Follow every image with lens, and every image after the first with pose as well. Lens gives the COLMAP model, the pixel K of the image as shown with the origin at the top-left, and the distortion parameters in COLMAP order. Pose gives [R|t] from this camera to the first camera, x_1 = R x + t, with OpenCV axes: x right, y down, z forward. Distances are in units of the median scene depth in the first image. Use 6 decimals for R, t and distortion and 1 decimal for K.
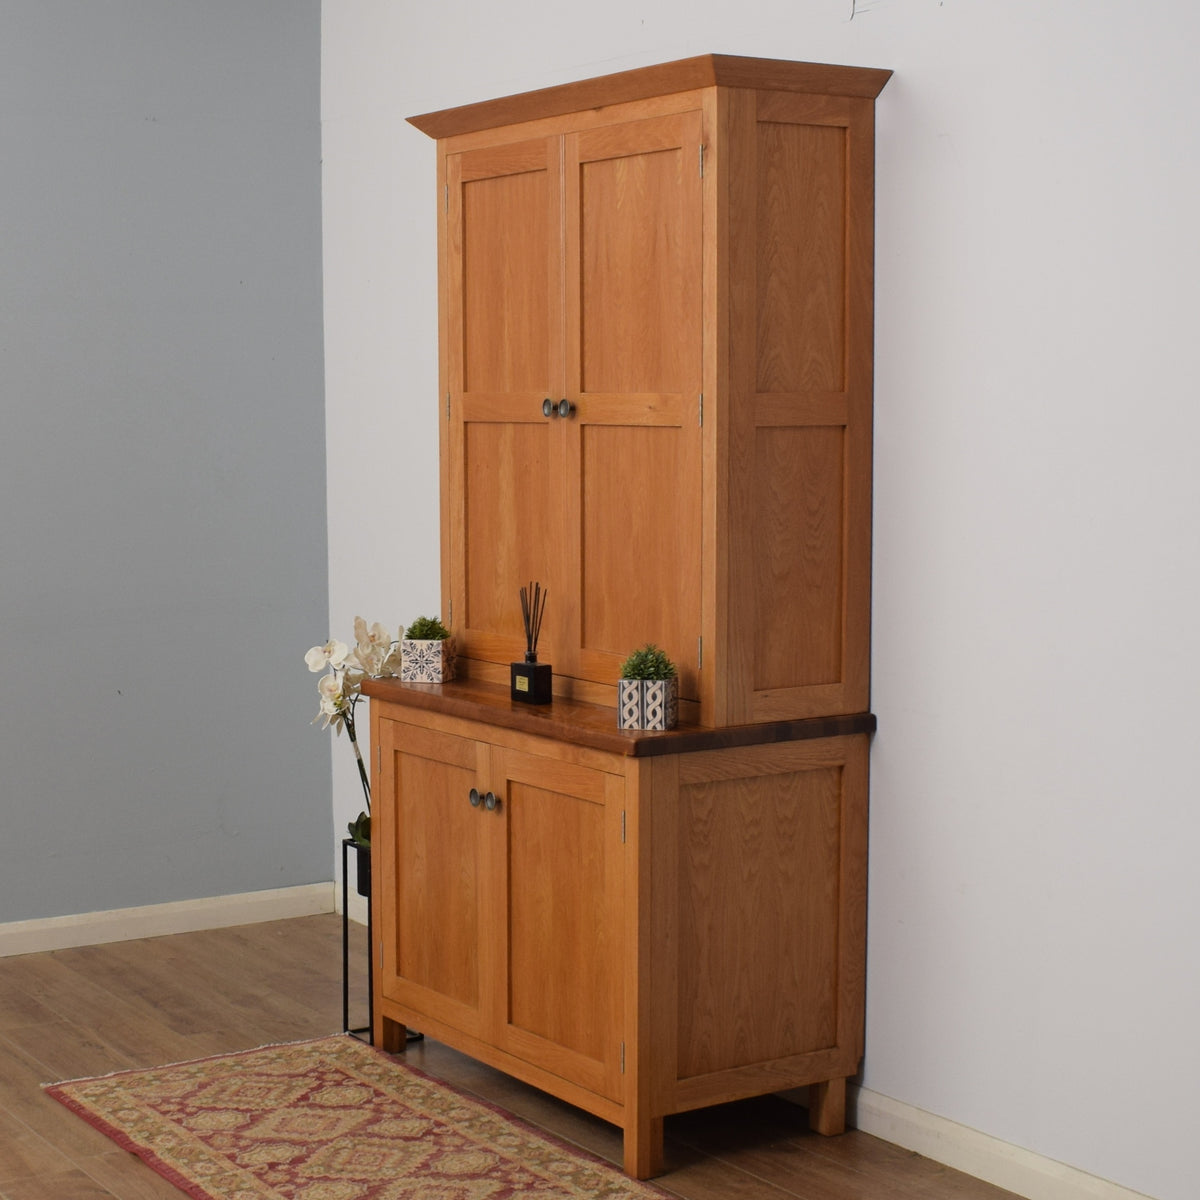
lens RADIAL K [[2214.3, 0, 557.1], [0, 2214.3, 632.3], [0, 0, 1]] dist [-0.110109, 0.000000]
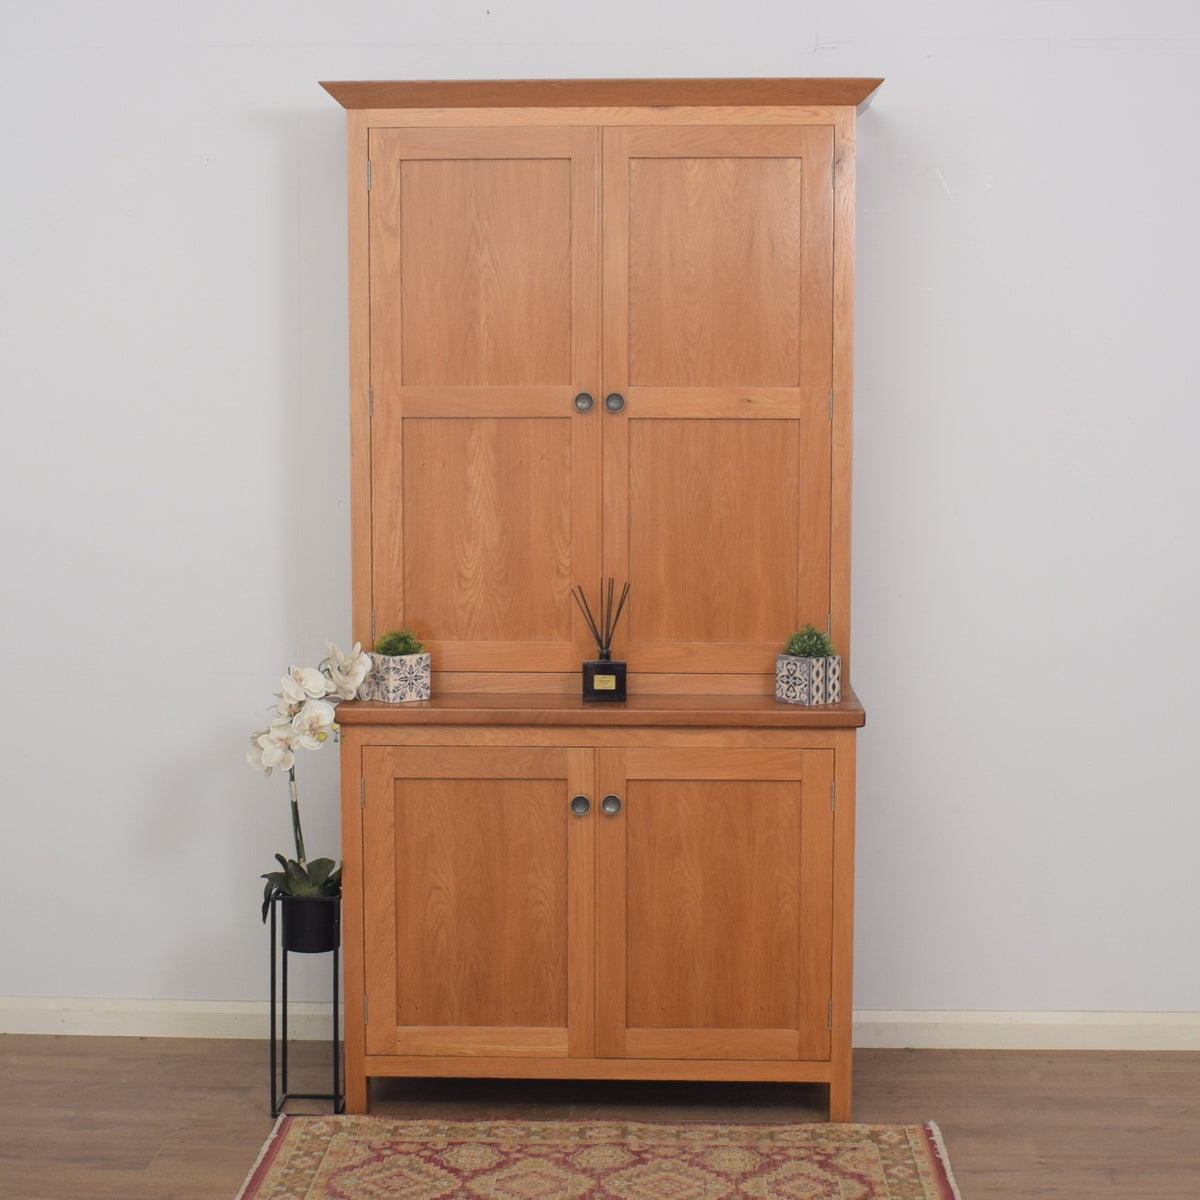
lens RADIAL K [[2214.3, 0, 597.1], [0, 2214.3, 602.7], [0, 0, 1]] dist [-0.110109, 0.000000]
pose [[0.585599, -0.074611, 0.807160, -0.816826], [0.084954, 0.995920, 0.030424, -0.042684], [-0.806137, 0.050755, 0.589549, 0.427765]]
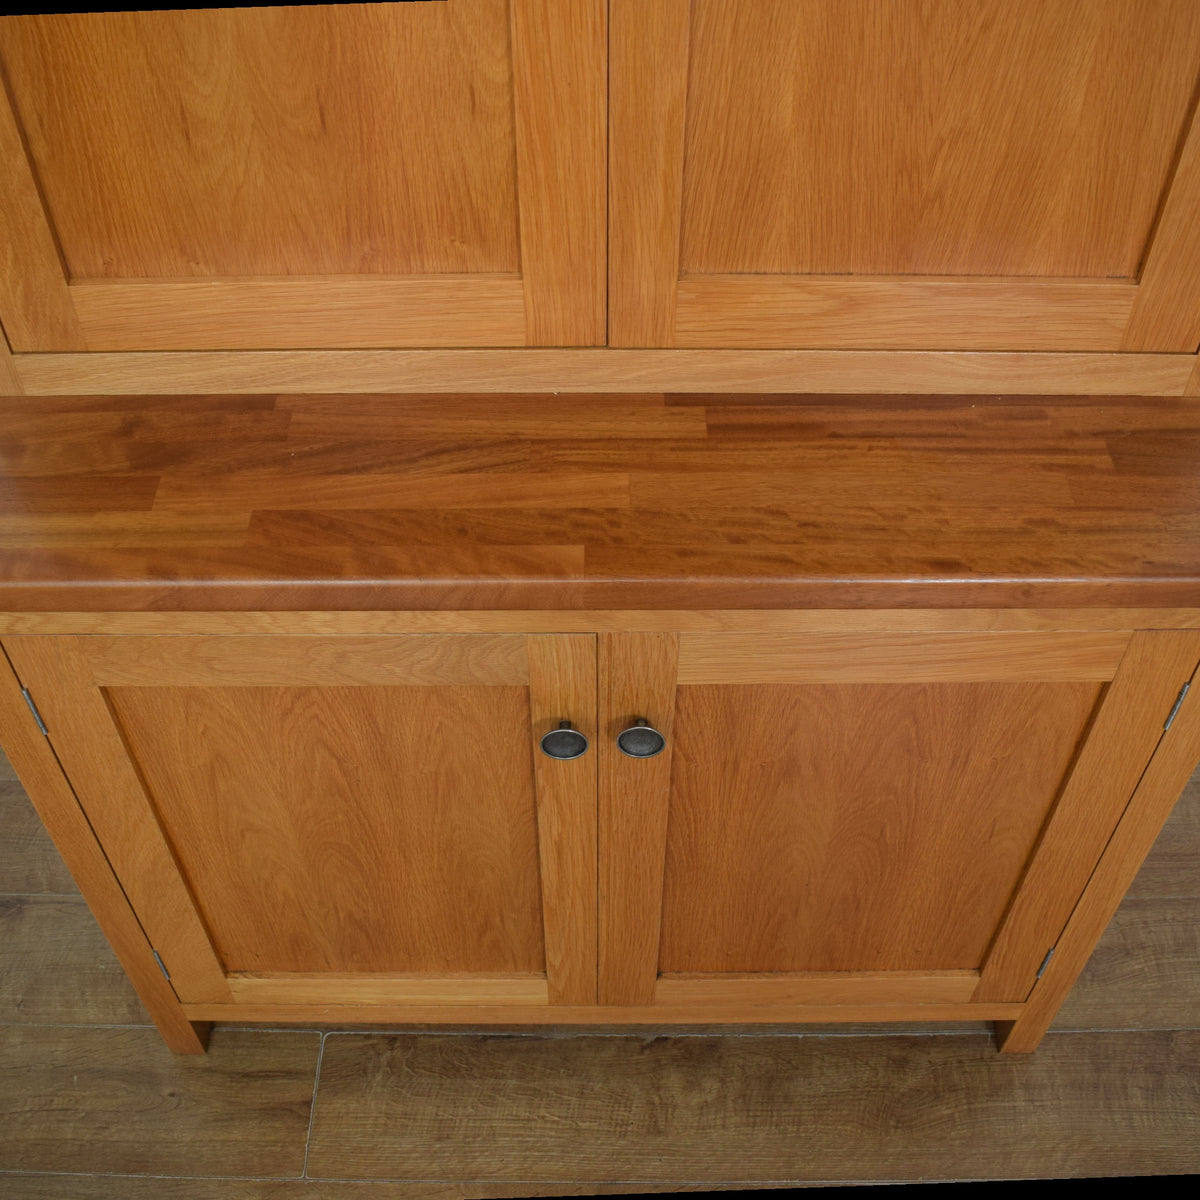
lens RADIAL K [[1396.7, 0, 570.6], [0, 1396.7, 580.2], [0, 0, 1]] dist [-0.091821, 0.000000]
pose [[0.558566, -0.616496, 0.554921, -0.158547], [0.101412, 0.714753, 0.691985, -0.119094], [-0.823237, -0.330244, 0.461757, 0.907956]]
